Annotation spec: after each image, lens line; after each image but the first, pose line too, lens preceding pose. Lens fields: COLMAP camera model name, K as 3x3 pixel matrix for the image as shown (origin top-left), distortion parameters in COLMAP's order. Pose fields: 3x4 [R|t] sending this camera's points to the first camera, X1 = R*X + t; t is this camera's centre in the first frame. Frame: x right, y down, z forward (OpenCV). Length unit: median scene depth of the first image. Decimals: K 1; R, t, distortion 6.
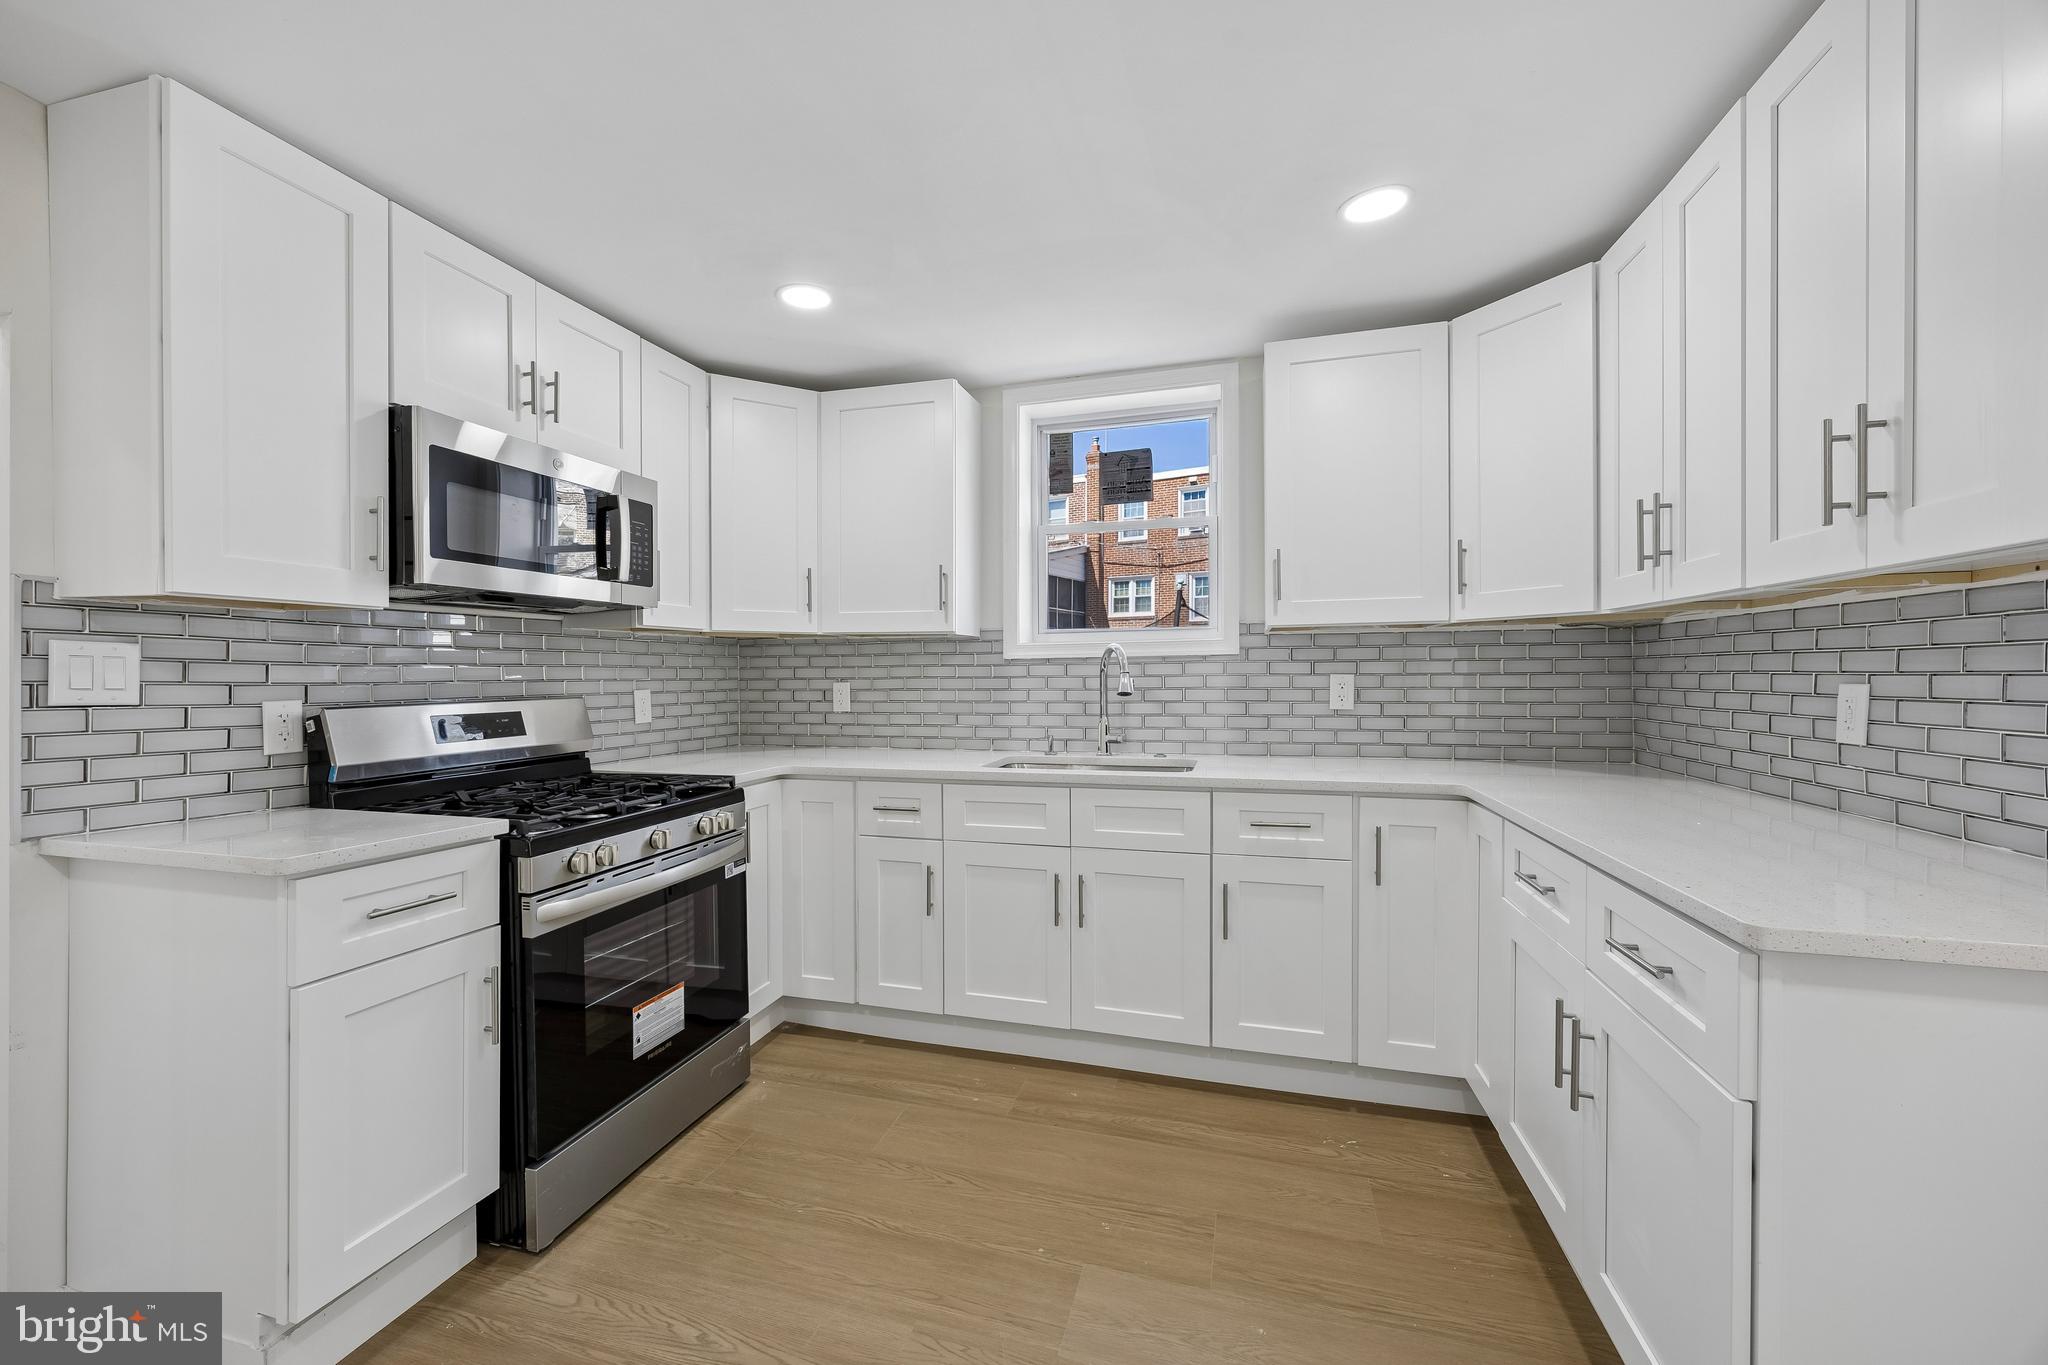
lens RADIAL K [[786.6, 0, 1024.0], [0, 786.6, 682.5], [0, 0, 1]] dist [-0.000271, 0.000016]
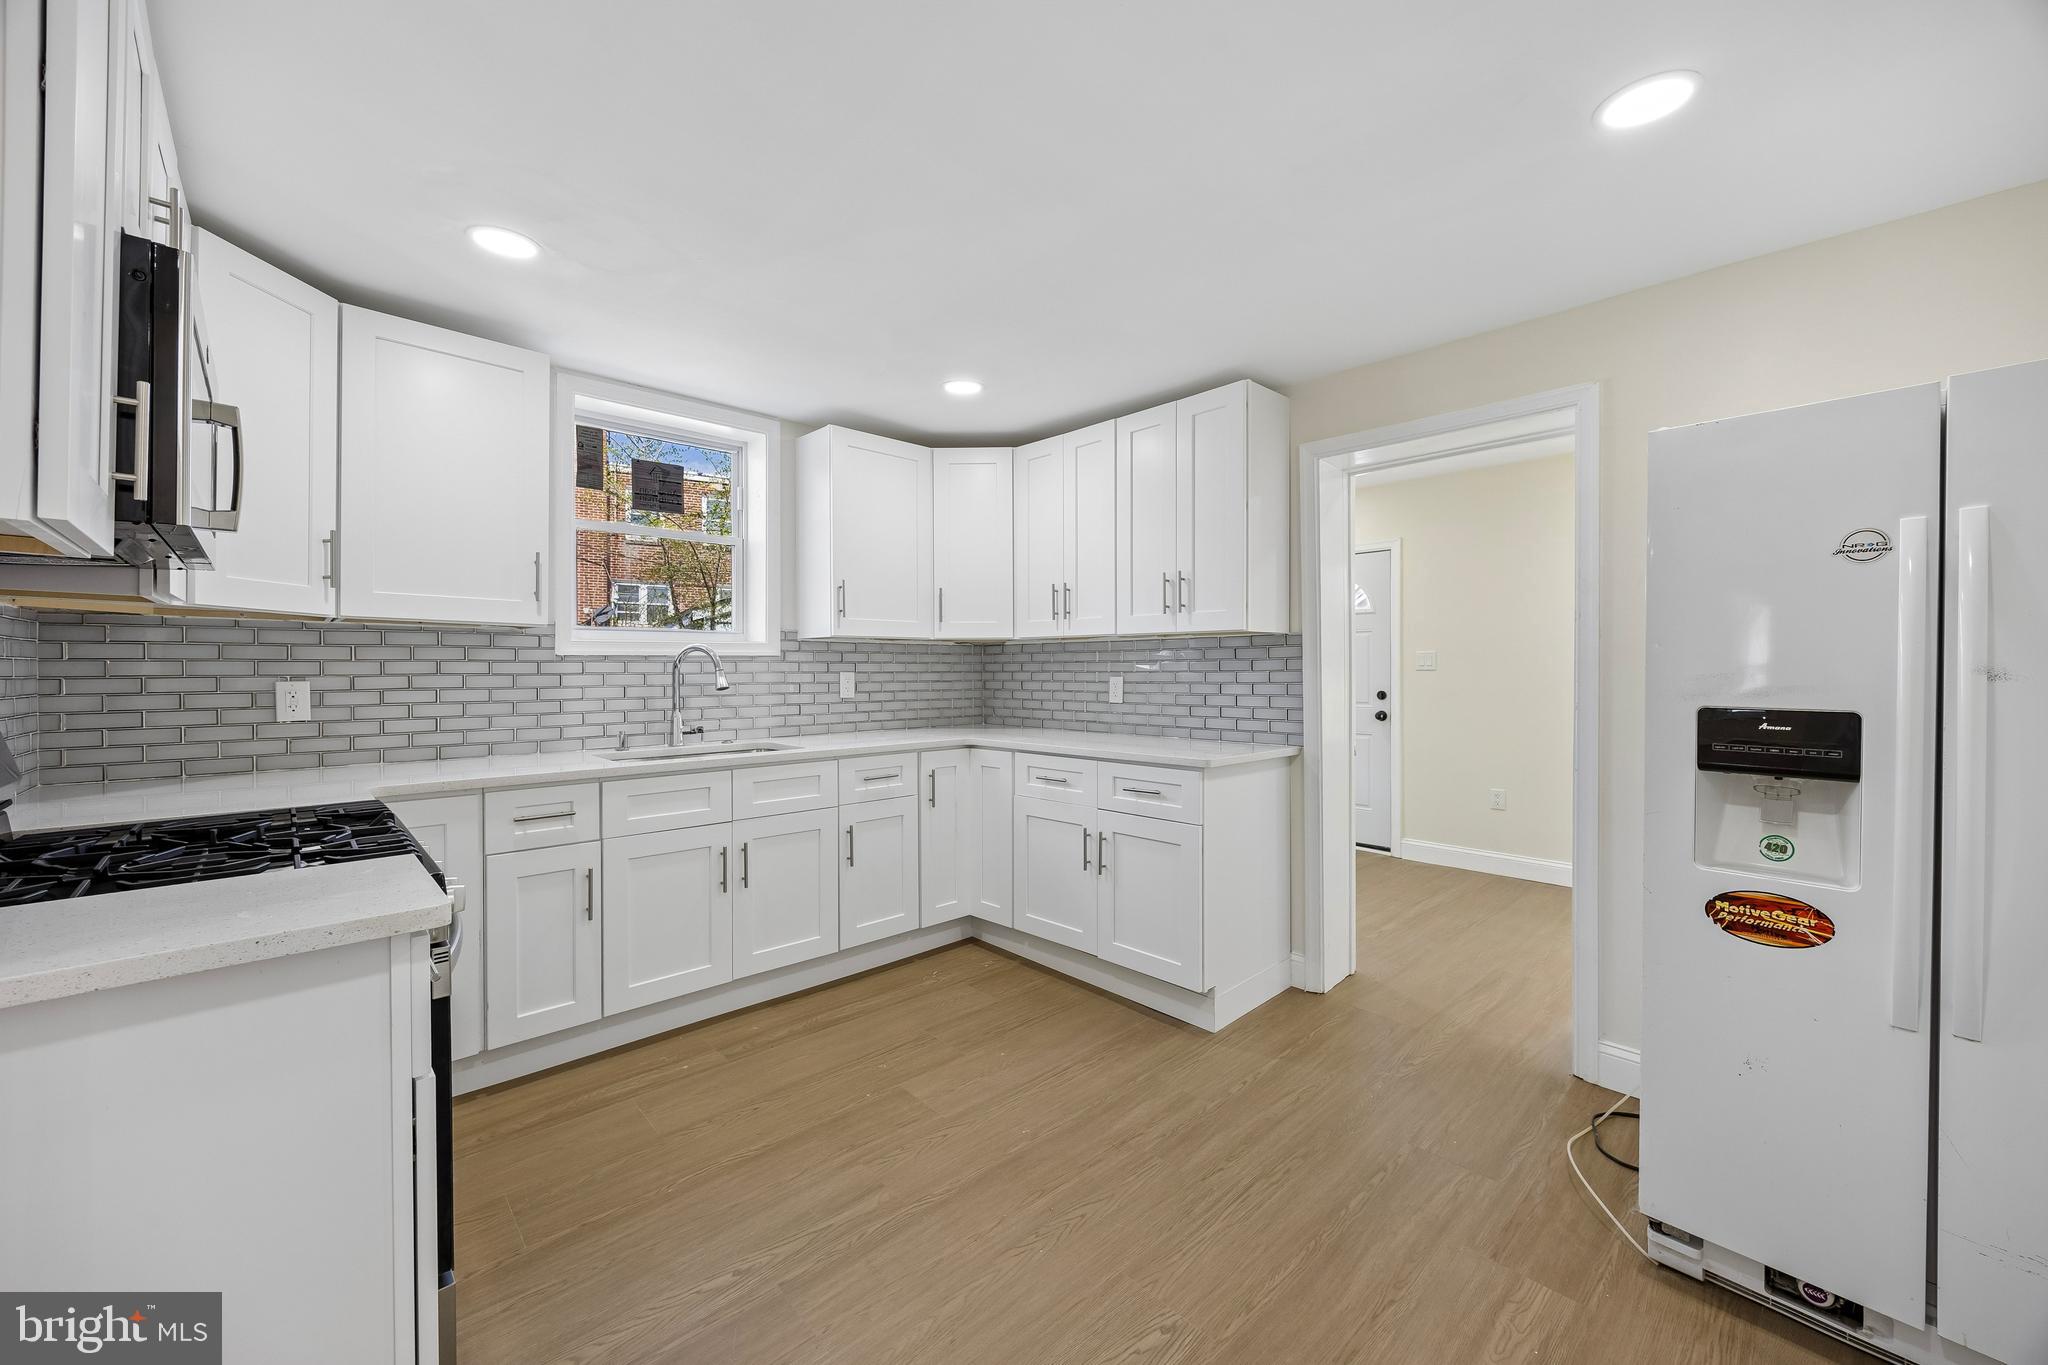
lens RADIAL K [[773.4, 0, 1015.8], [0, 773.4, 673.8], [0, 0, 1]] dist [0.000471, 0.000024]
pose [[0.510863, 0.001638, 0.859661, -0.695674], [0.008148, 0.999944, -0.006747, 0.004420], [-0.859623, 0.010451, 0.510821, 0.064580]]
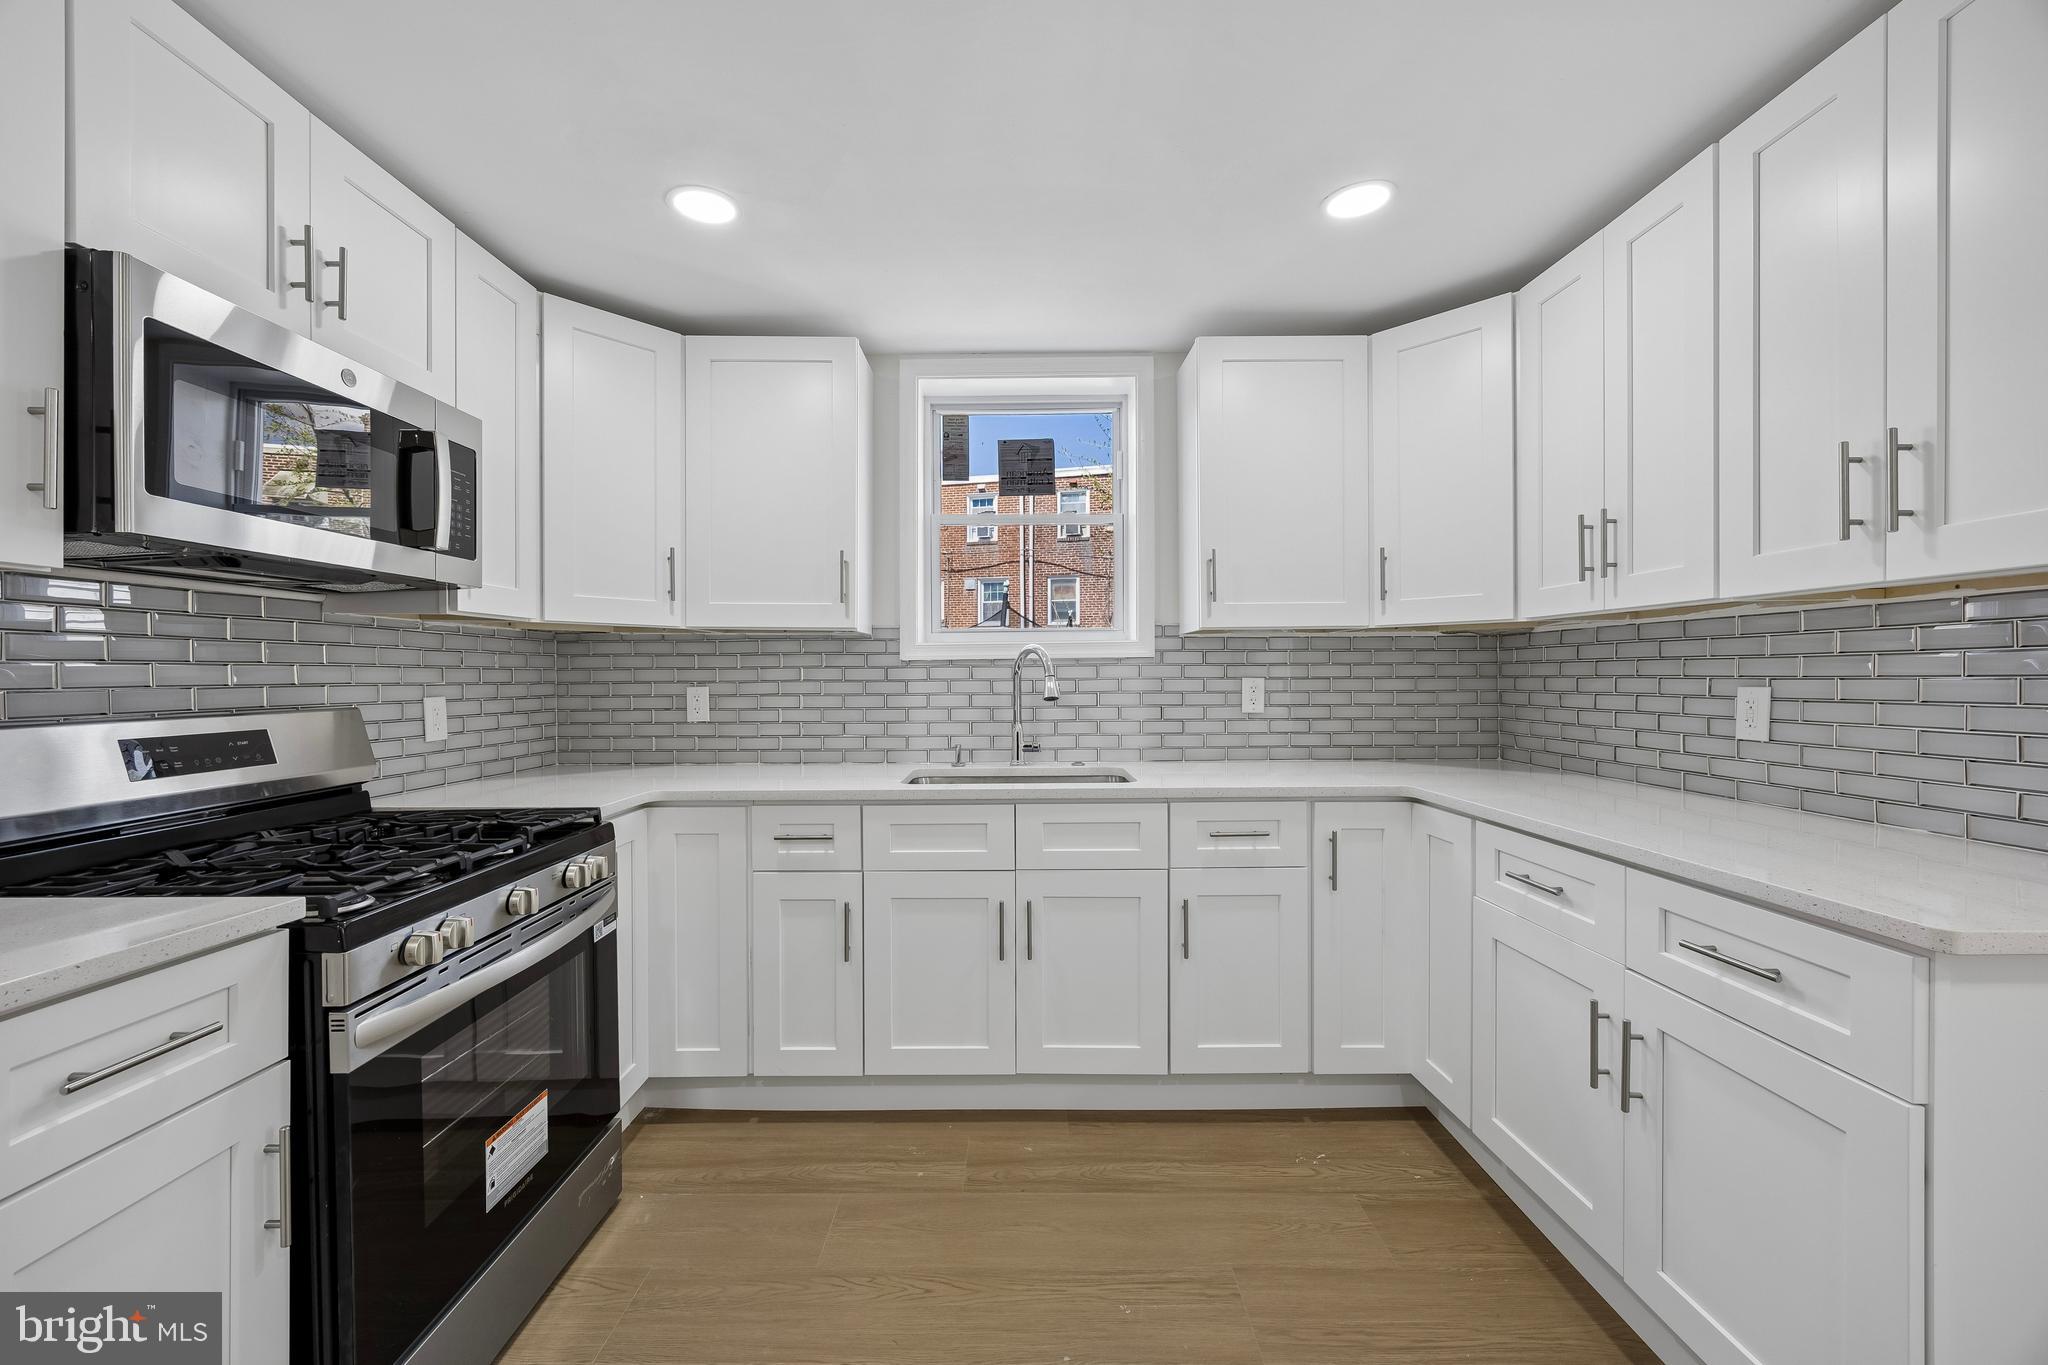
lens RADIAL K [[780.7, 0, 1019.7], [0, 780.7, 681.7], [0, 0, 1]] dist [-0.001133, -0.000130]
pose [[0.960985, -0.000084, 0.276602, -0.180568], [0.001479, 0.999987, -0.004835, -0.001213], [-0.276598, 0.005055, 0.960972, 0.143079]]
